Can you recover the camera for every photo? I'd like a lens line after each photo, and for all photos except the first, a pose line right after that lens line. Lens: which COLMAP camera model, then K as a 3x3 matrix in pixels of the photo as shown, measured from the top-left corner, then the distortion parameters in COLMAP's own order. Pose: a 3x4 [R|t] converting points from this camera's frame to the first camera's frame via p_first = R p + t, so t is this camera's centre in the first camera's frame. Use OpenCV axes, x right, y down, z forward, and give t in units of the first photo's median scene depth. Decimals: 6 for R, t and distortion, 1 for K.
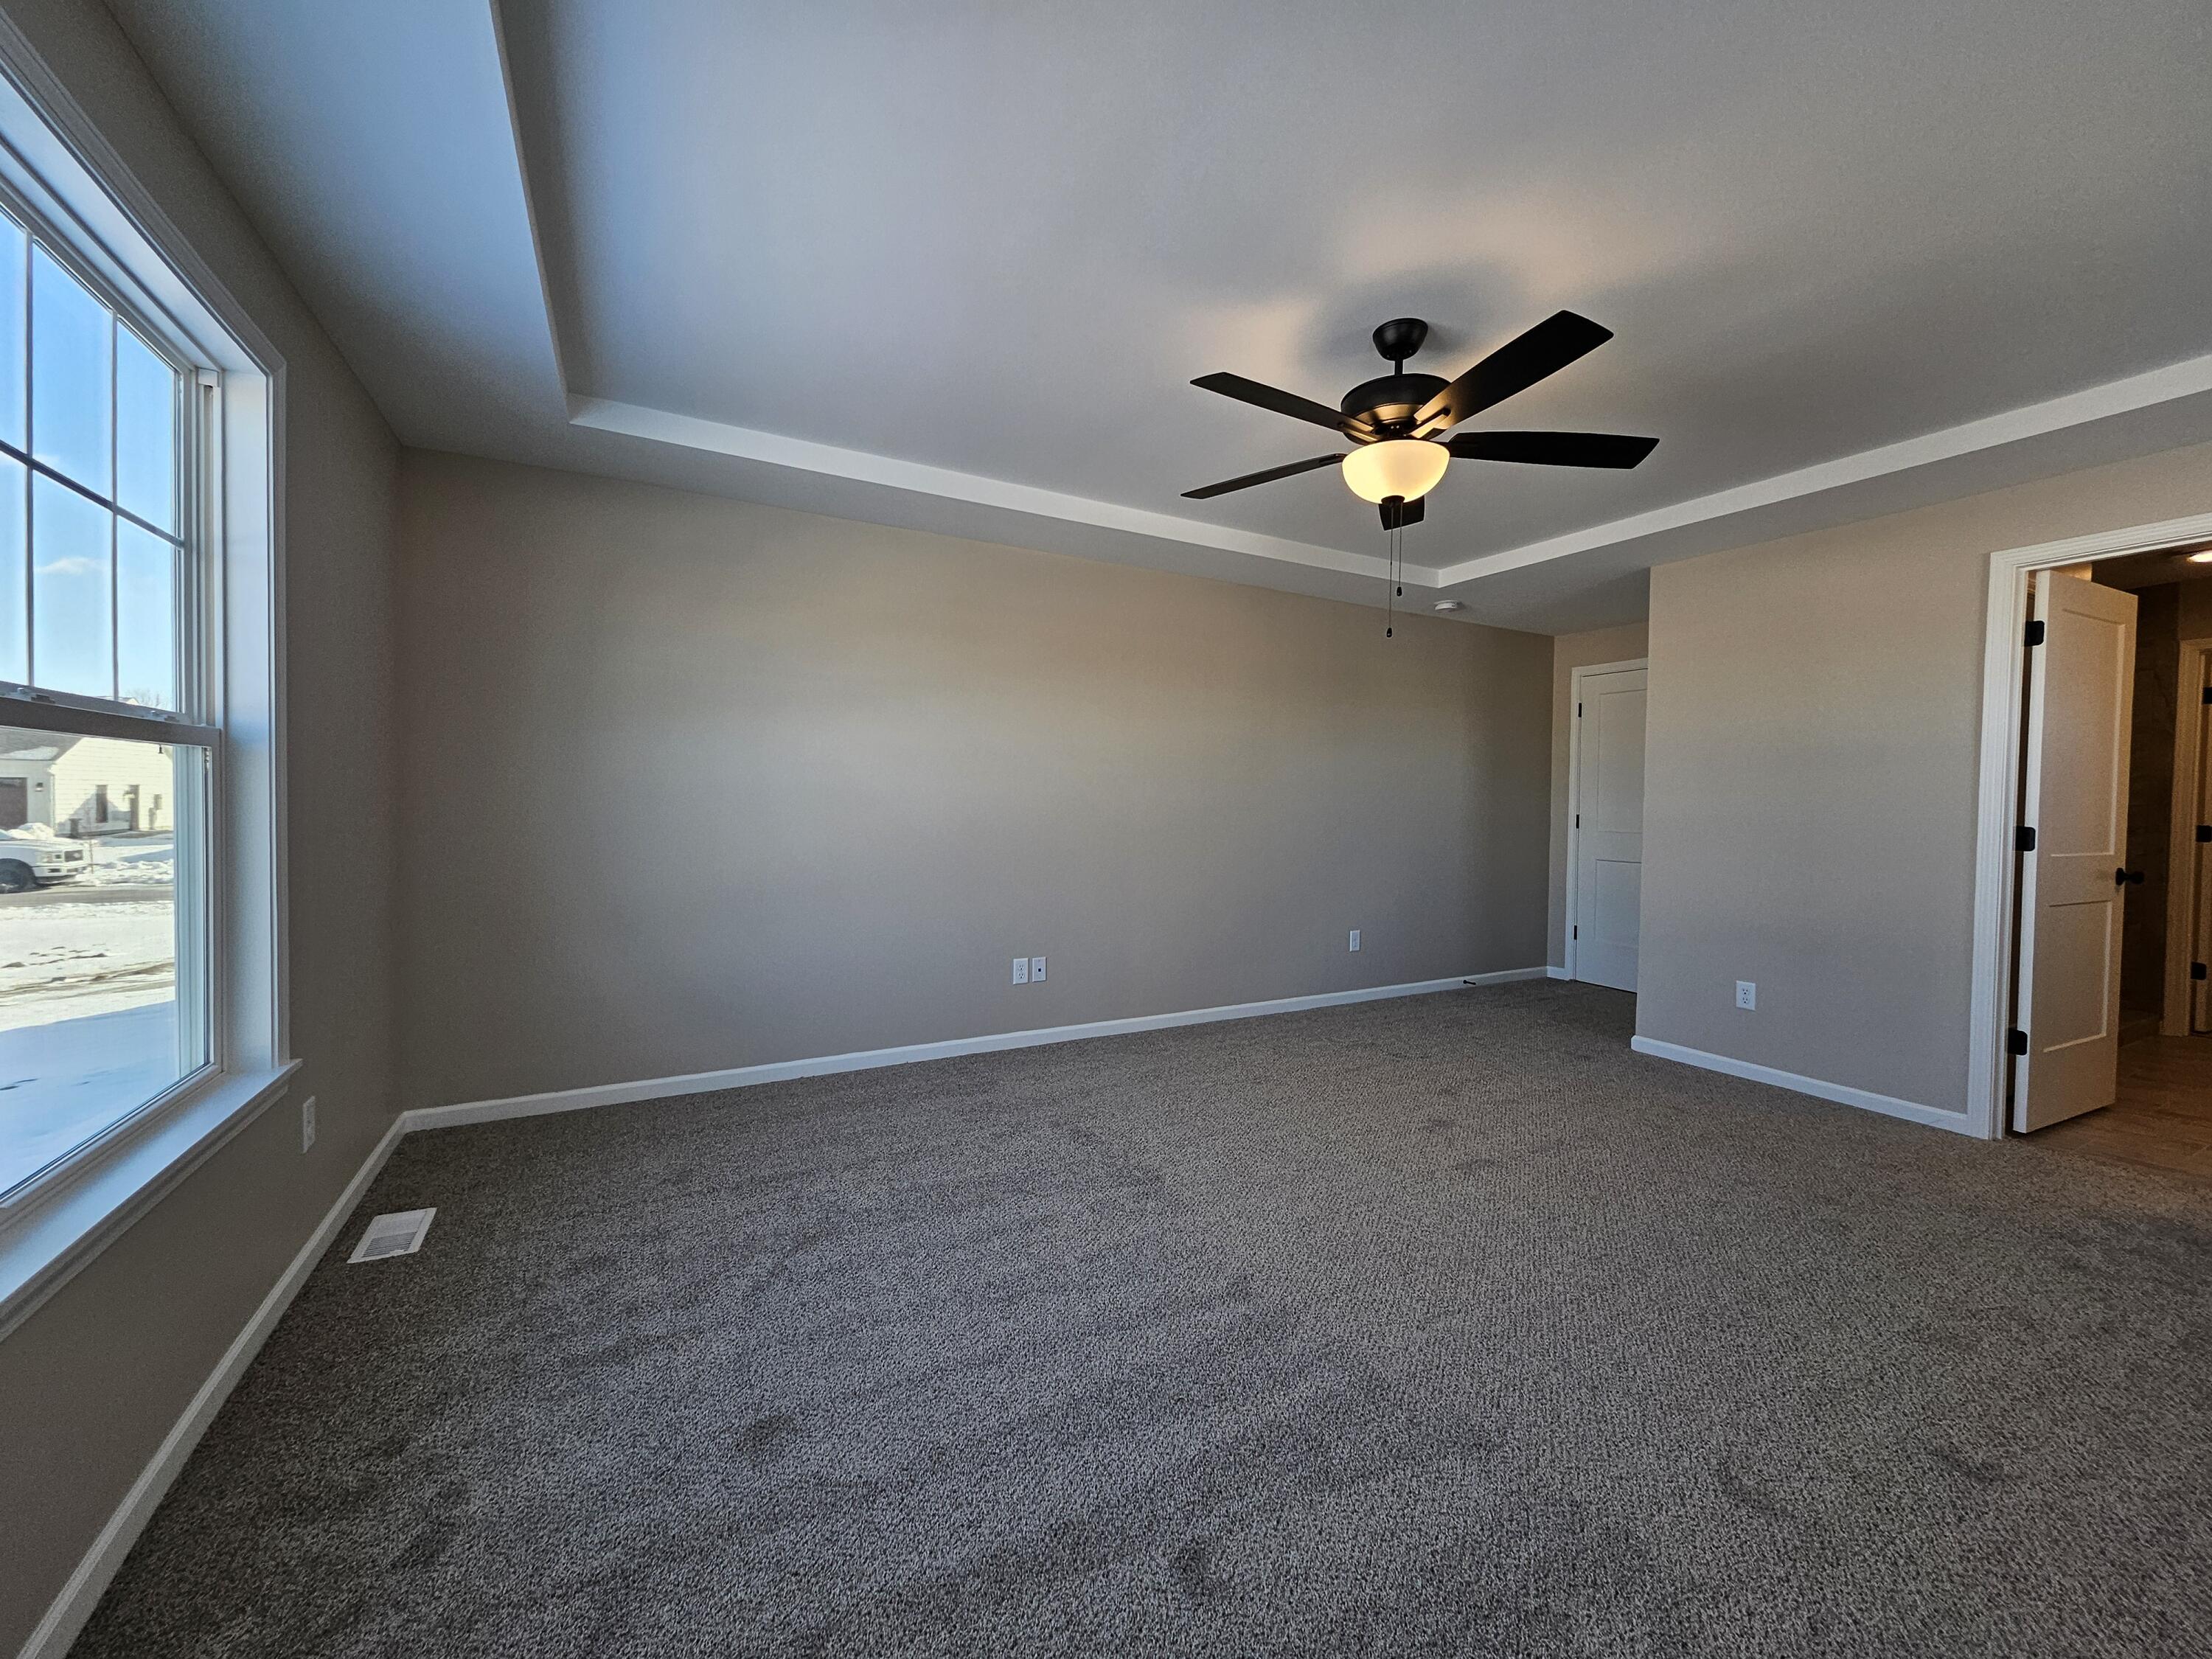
lens RADIAL K [[844.1, 0, 1073.7], [0, 844.1, 818.4], [0, 0, 1]] dist [-0.000254, -0.005275]
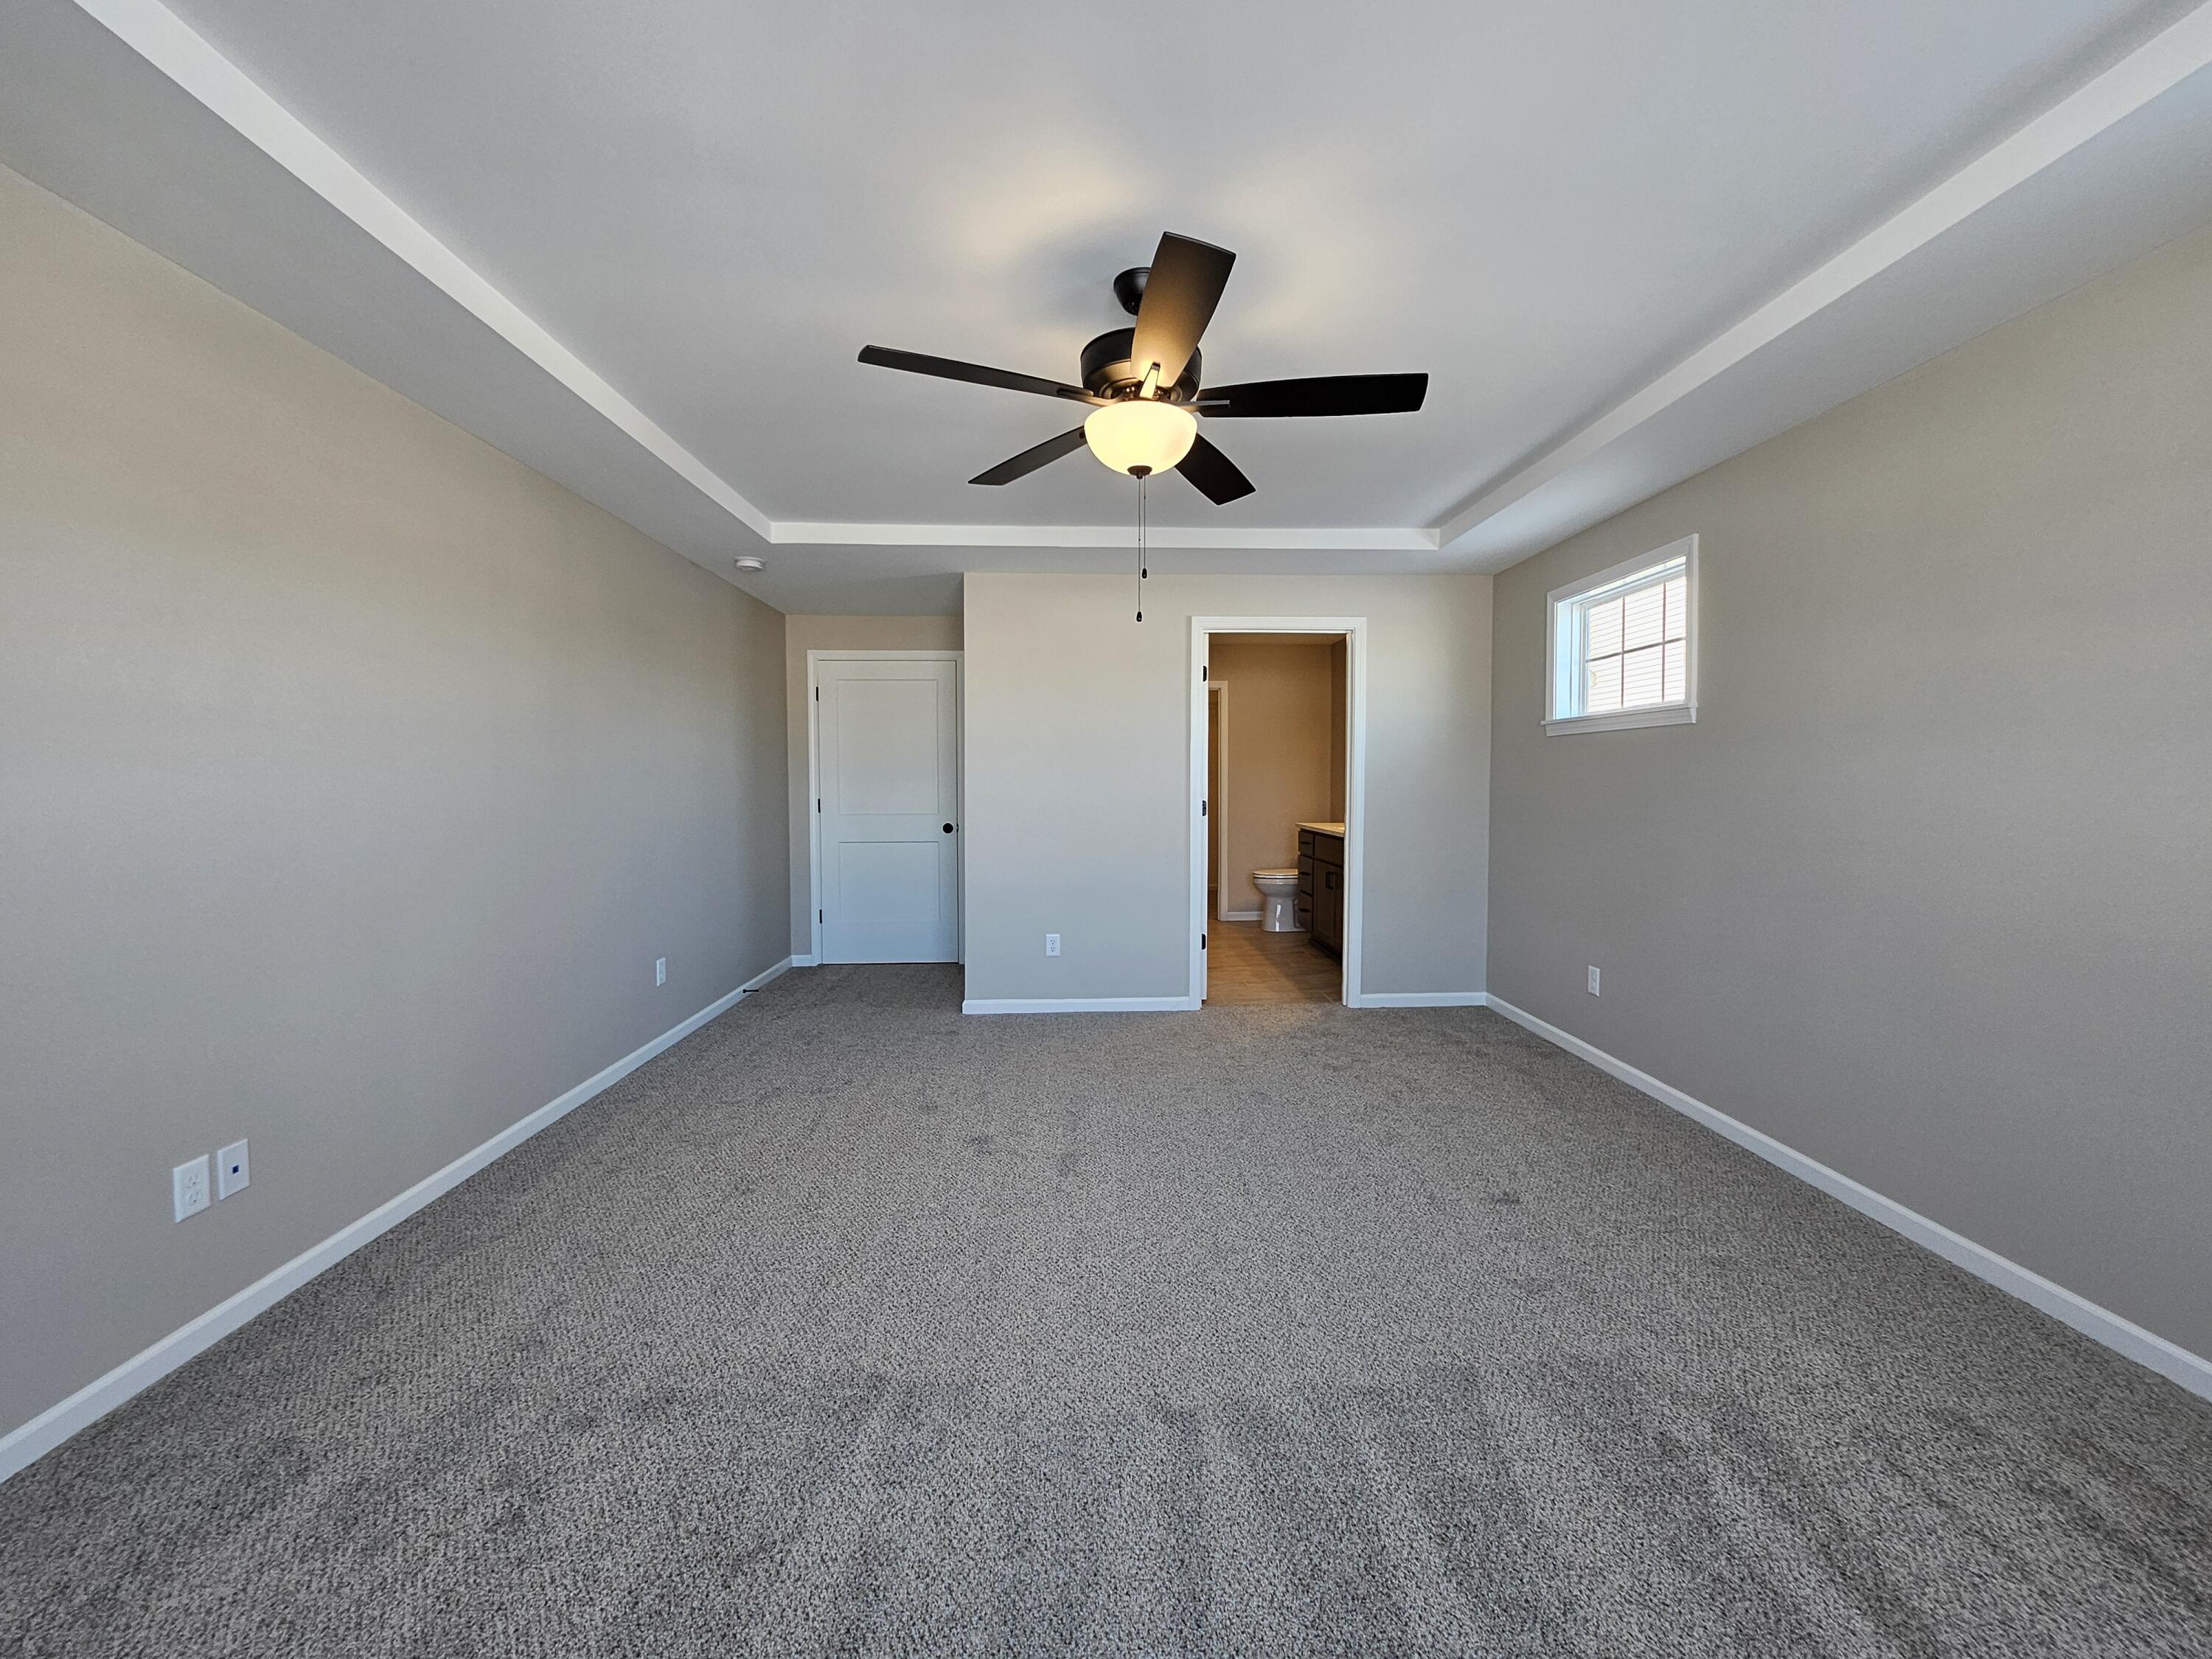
lens RADIAL K [[875.7, 0, 1109.3], [0, 875.7, 816.9], [0, 0, 1]] dist [0.002824, -0.007117]
pose [[0.414205, -0.054685, 0.908540, -0.324865], [0.030528, 0.998467, 0.046180, -0.033107], [-0.909672, 0.008608, 0.415239, 0.410038]]
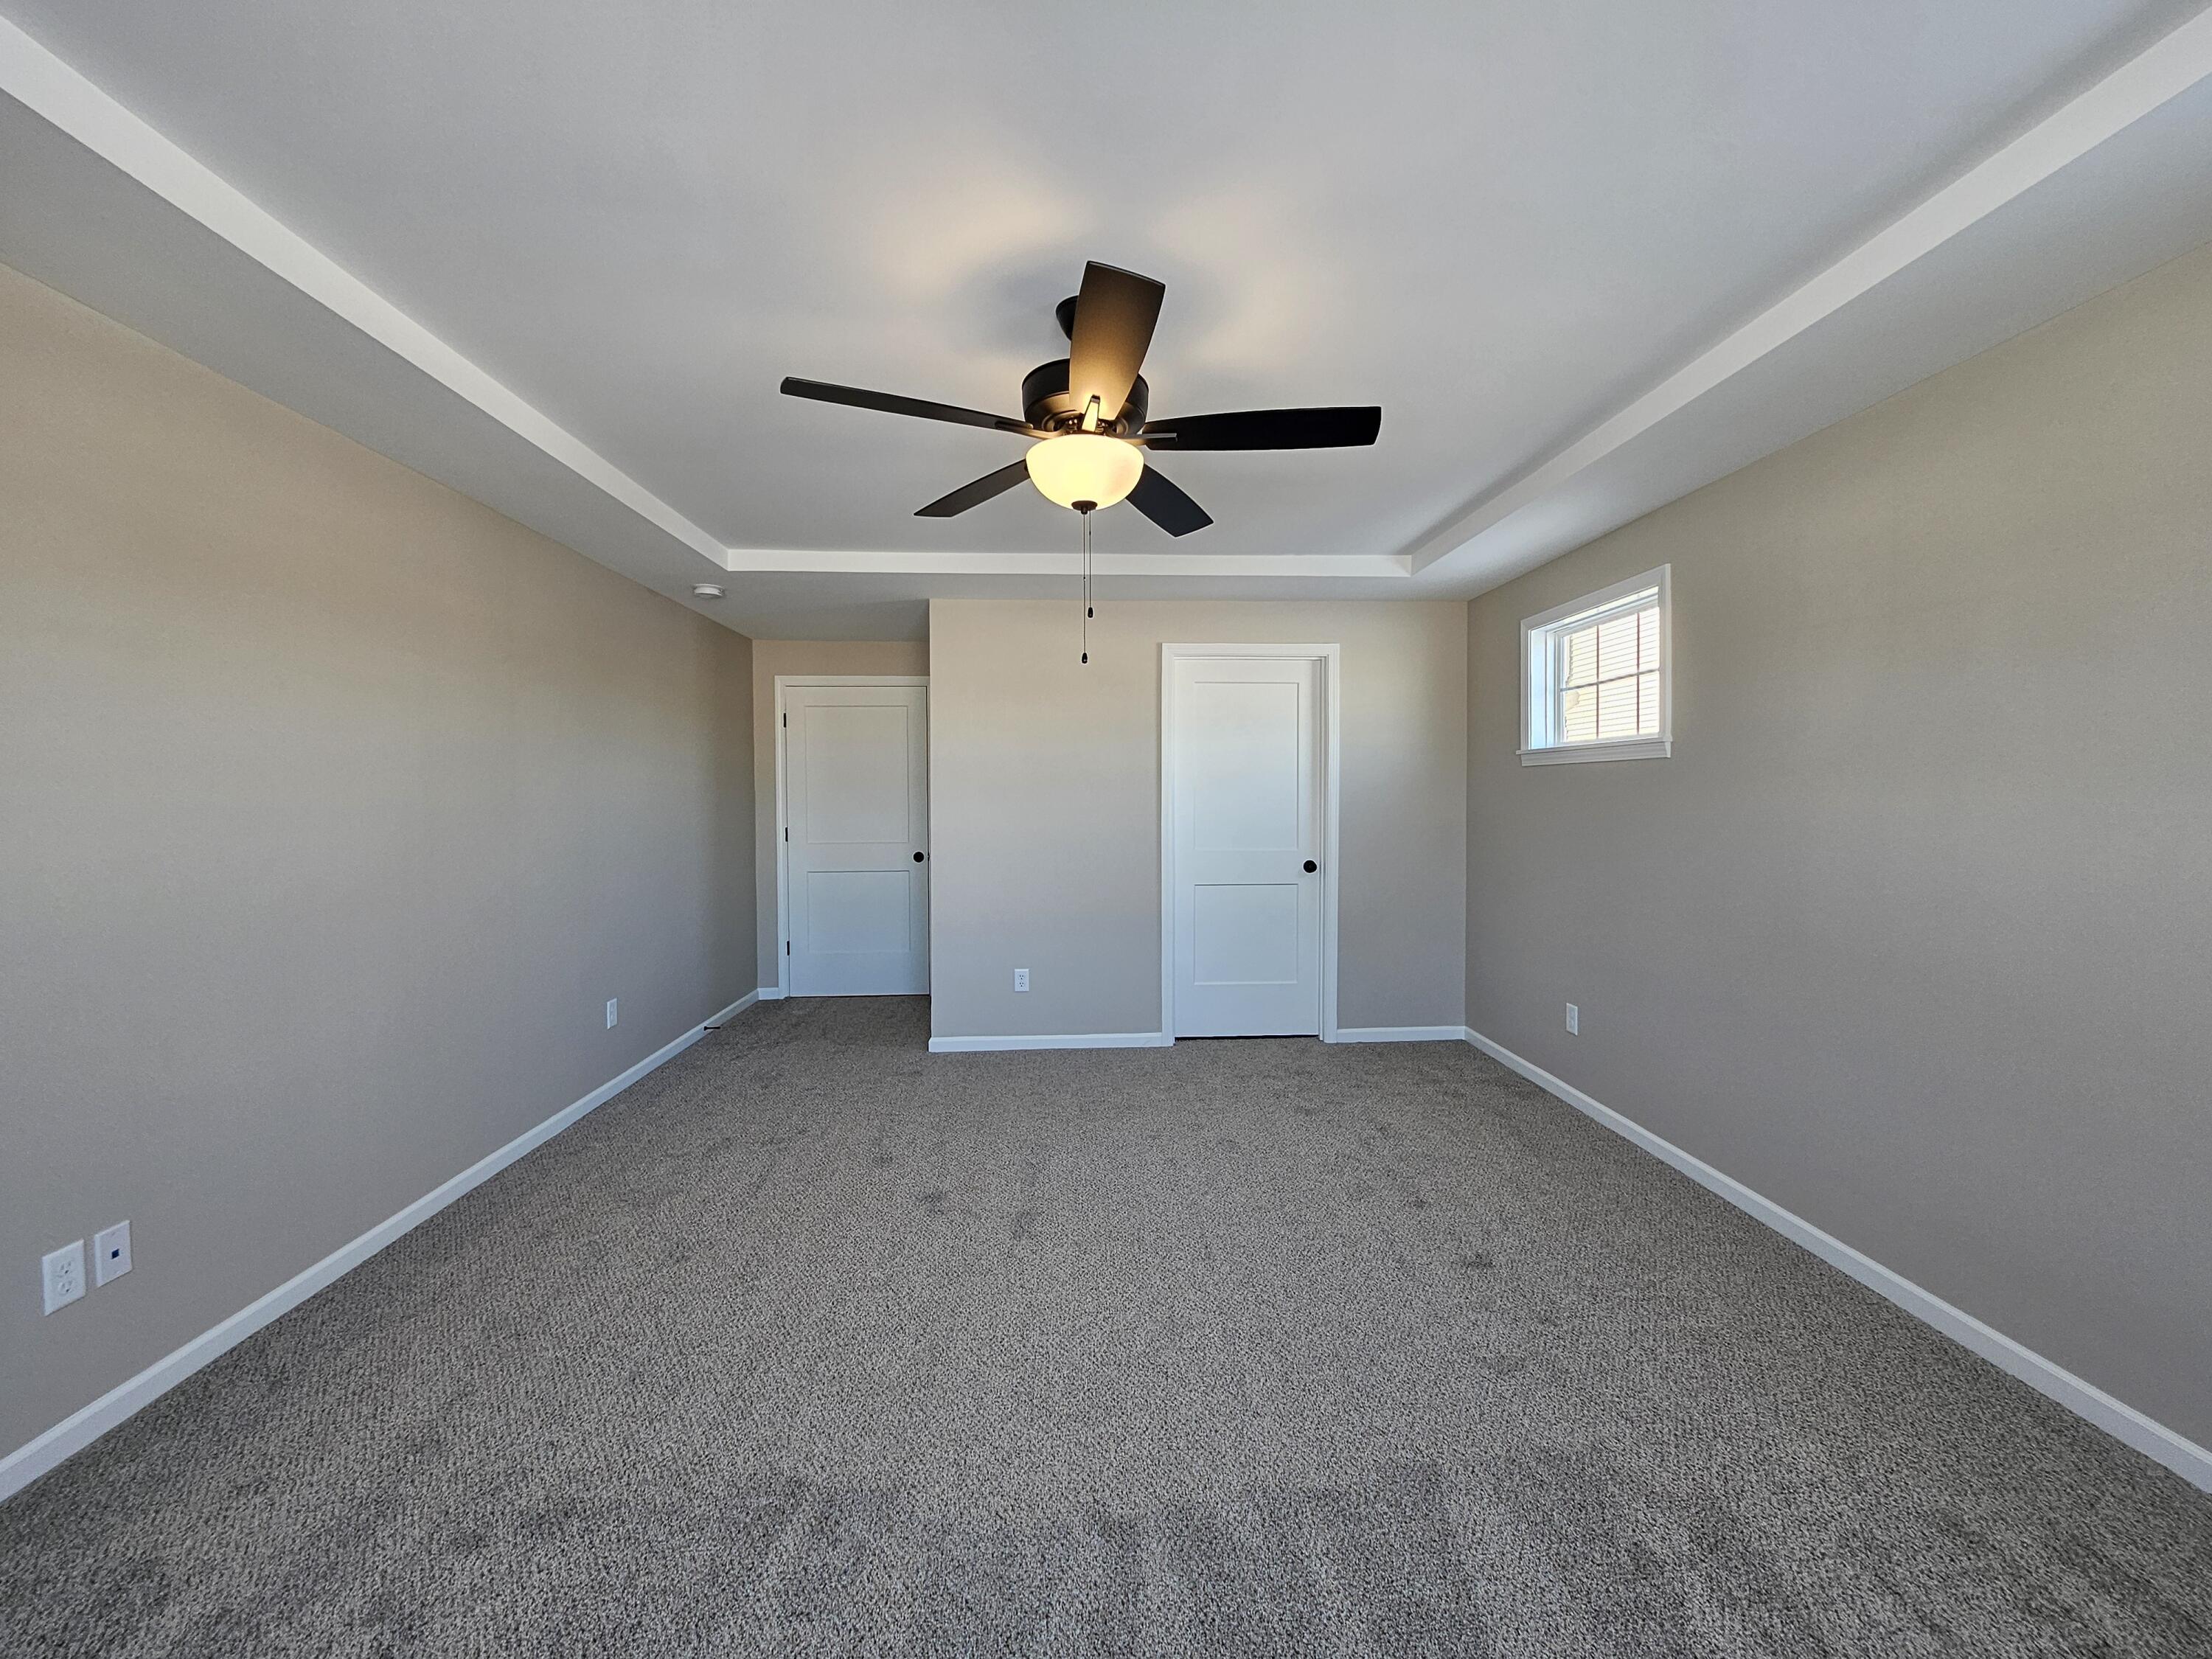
lens RADIAL K [[874.8, 0, 1109.9], [0, 874.8, 816.6], [0, 0, 1]] dist [0.000748, -0.005555]
pose [[0.403927, -0.041928, 0.913830, -0.281178], [0.034713, 0.998932, 0.030489, -0.056122], [-0.914133, 0.019407, 0.404951, 0.394565]]
